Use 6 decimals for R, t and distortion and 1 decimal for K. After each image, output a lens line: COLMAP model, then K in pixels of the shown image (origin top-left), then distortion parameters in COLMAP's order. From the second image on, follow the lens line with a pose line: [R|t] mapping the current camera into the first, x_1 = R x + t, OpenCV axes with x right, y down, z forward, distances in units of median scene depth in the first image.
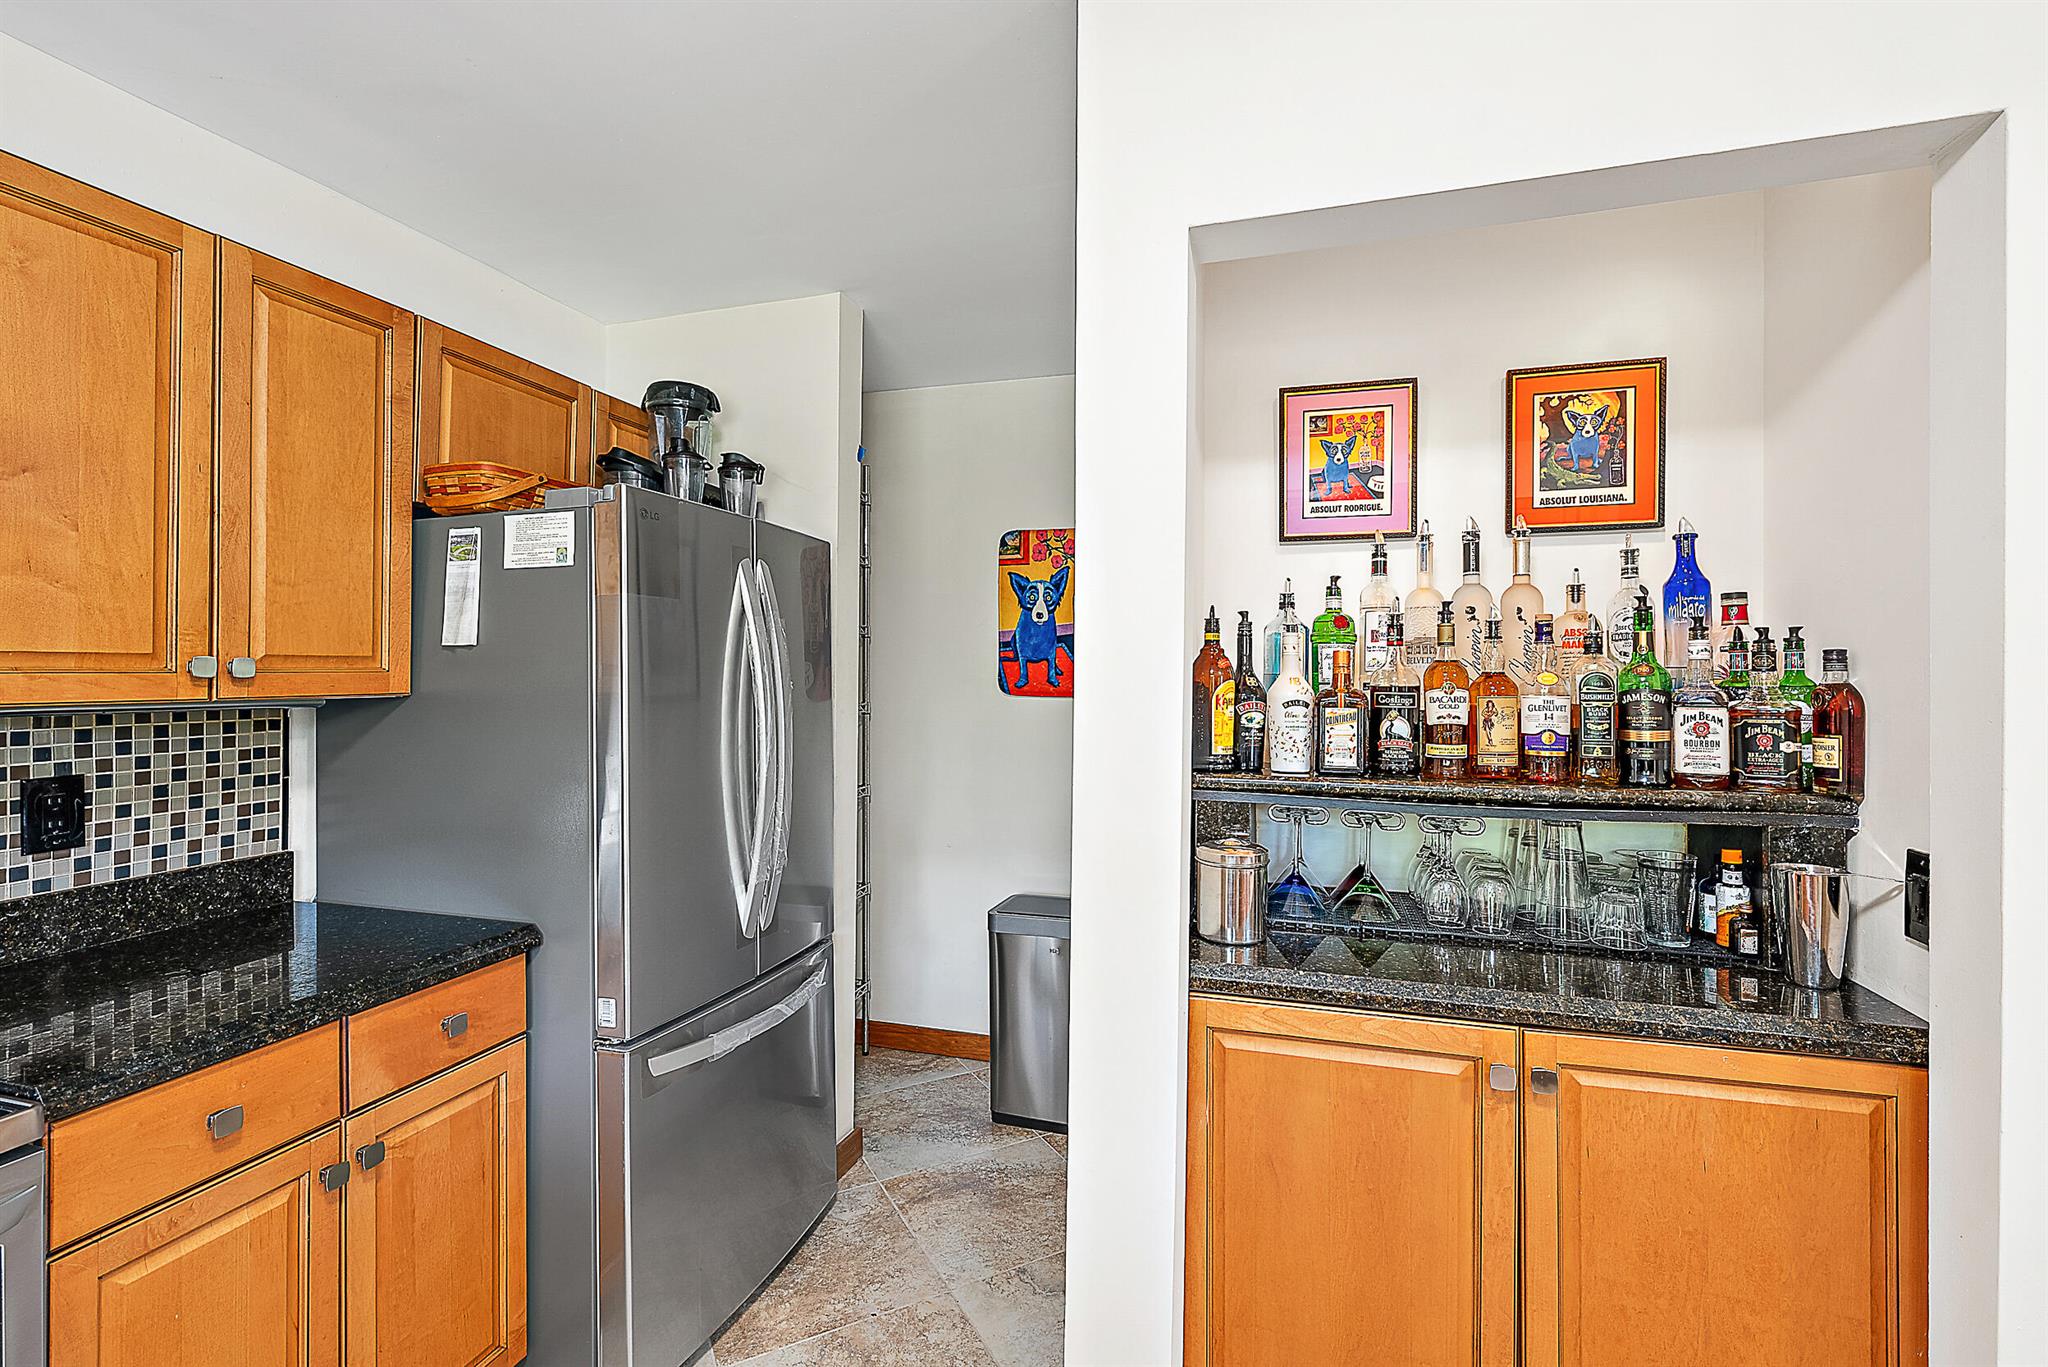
lens RADIAL K [[918.5, 0, 1028.0], [0, 918.5, 674.7], [0, 0, 1]] dist [0.001909, 0.000284]
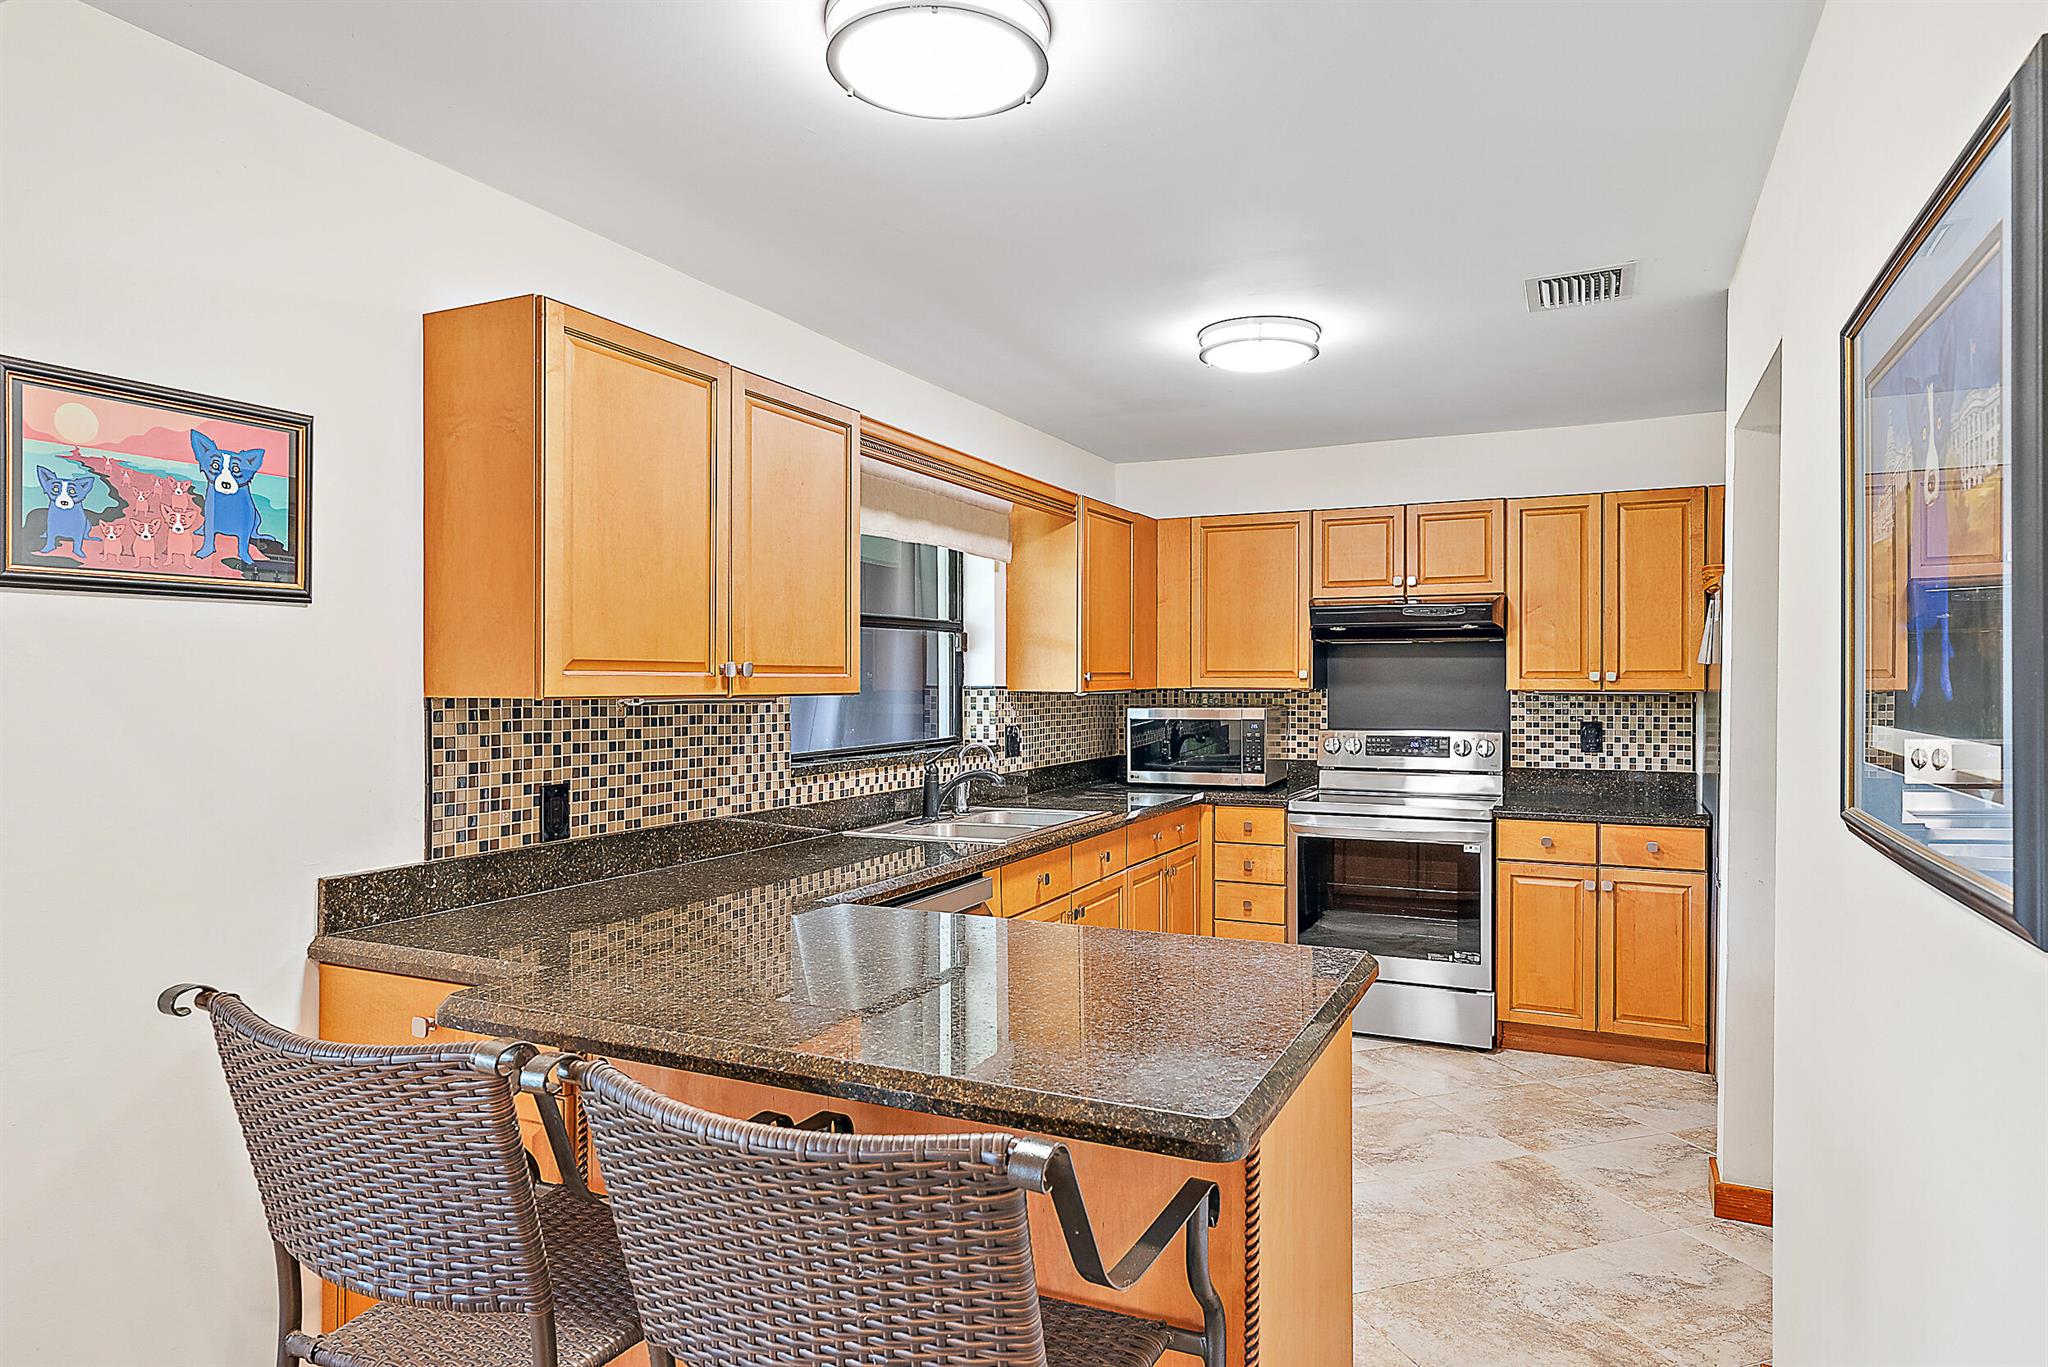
lens RADIAL K [[1232.8, 0, 1023.4], [0, 1232.8, 678.8], [0, 0, 1]] dist [-0.001270, -0.000158]
pose [[-0.145022, 0.003194, -0.989423, 2.203258], [-0.001409, 0.999993, 0.003435, -0.010466], [0.989427, 0.001892, -0.145017, -0.010218]]
